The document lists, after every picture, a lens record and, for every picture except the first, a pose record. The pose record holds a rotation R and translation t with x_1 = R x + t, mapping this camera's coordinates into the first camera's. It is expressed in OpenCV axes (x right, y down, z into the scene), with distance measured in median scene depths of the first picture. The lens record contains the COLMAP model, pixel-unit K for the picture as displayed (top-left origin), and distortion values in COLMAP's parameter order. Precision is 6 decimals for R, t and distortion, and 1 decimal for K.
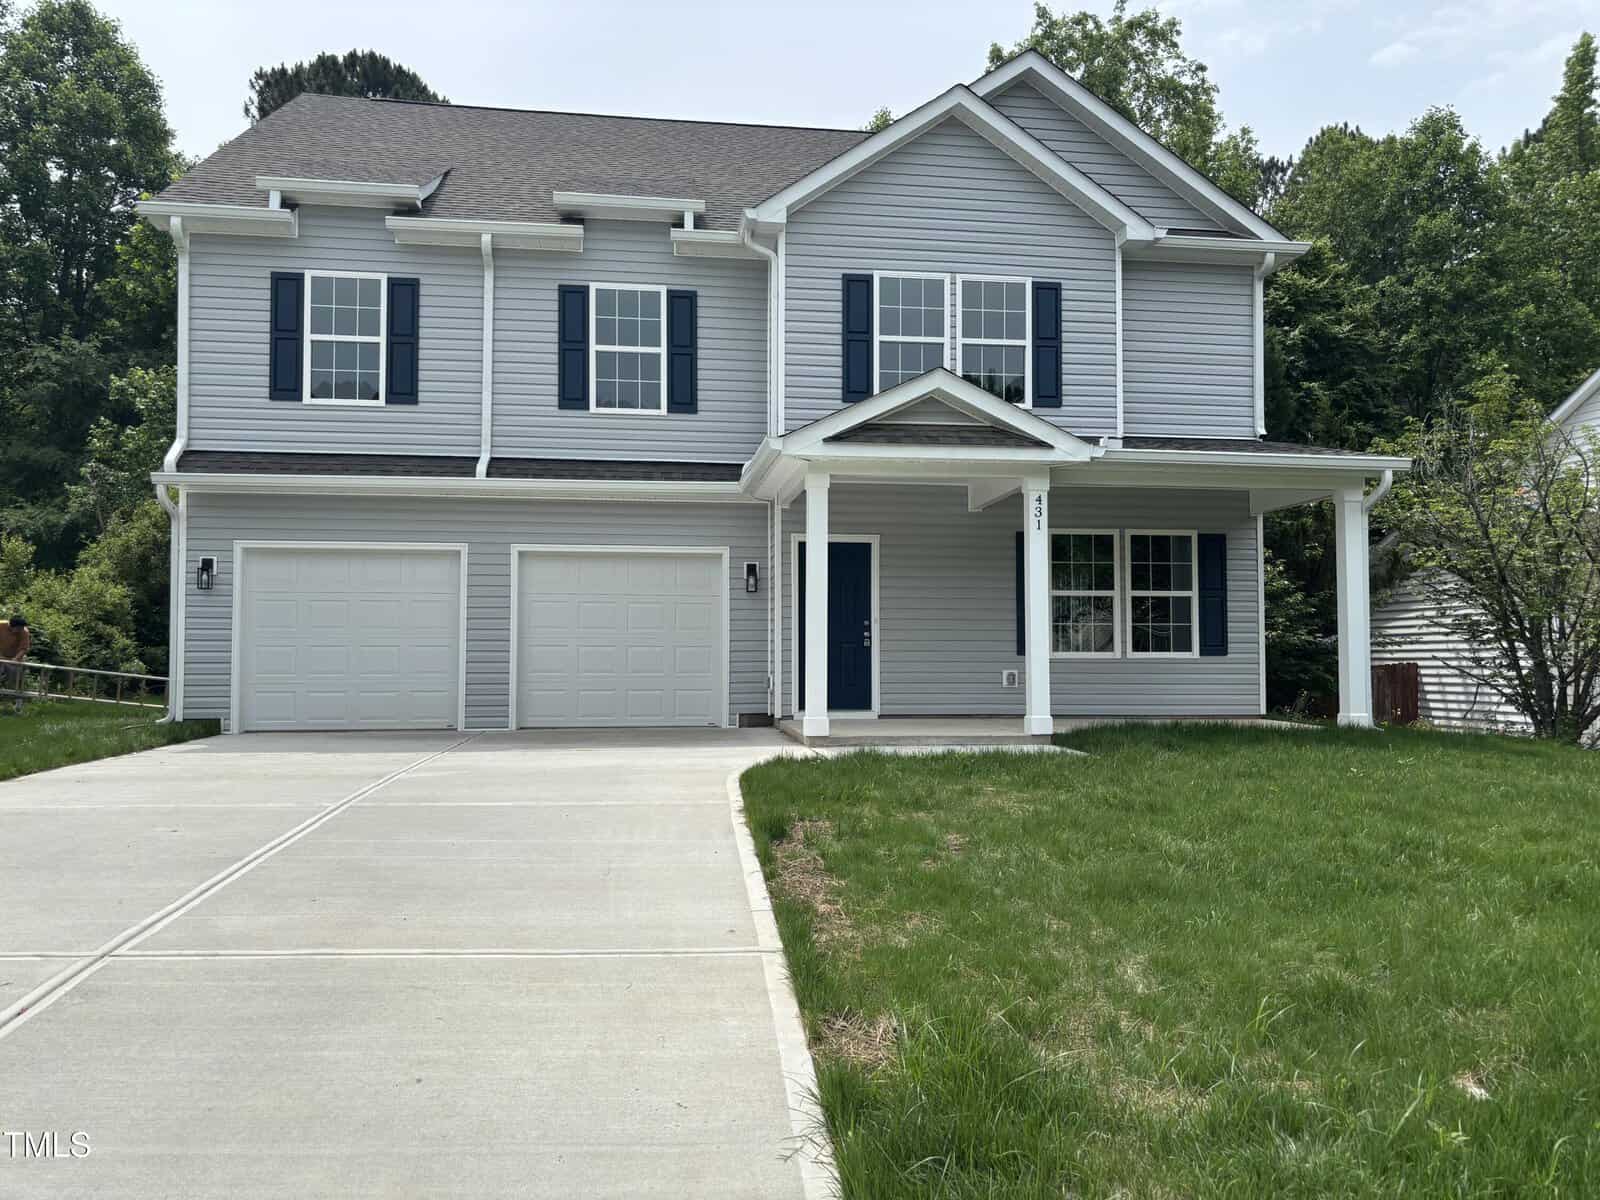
lens RADIAL K [[1252.6, 0, 800.0], [0, 1252.6, 600.0], [0, 0, 1]] dist [0.029832, -0.012289]
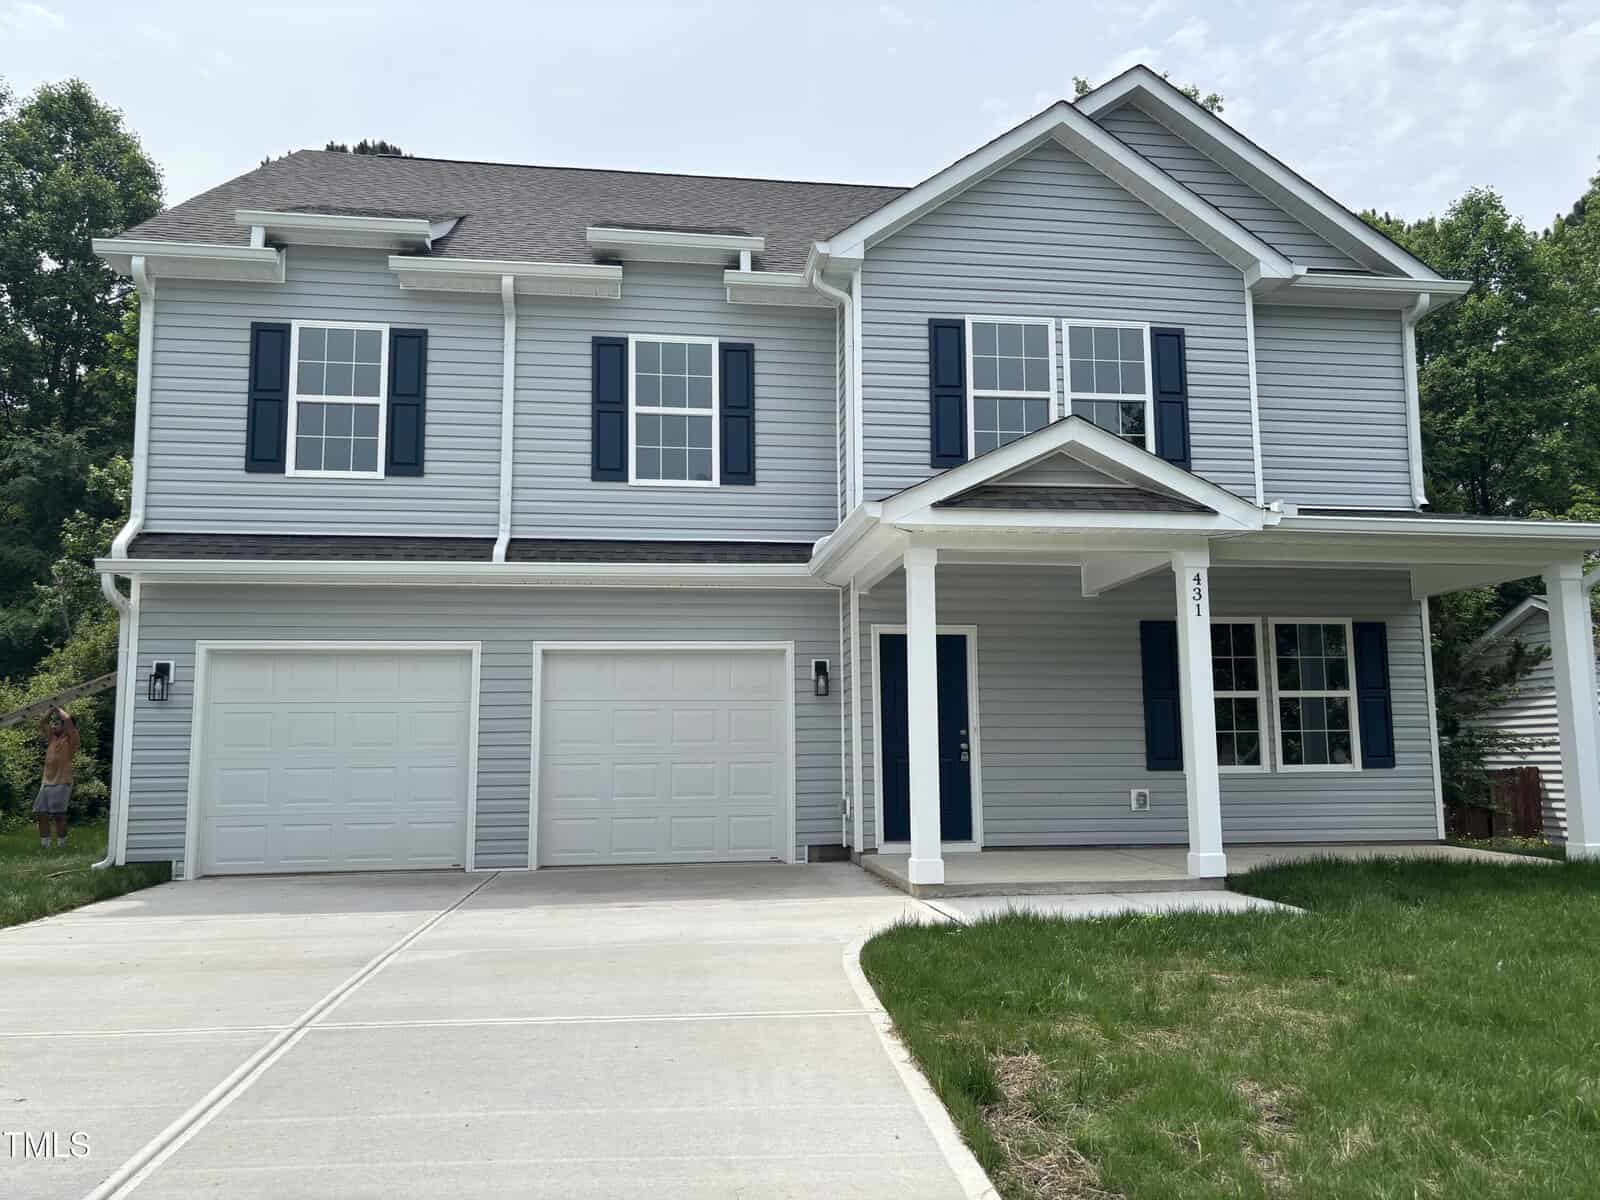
lens RADIAL K [[1197.7, 0, 800.0], [0, 1197.7, 600.0], [0, 0, 1]] dist [0.030792, -0.004876]
pose [[0.999915, -0.009232, 0.009154, -0.060902], [0.009942, 0.996675, -0.080876, -0.006025], [-0.008377, 0.080960, 0.996682, 0.204566]]
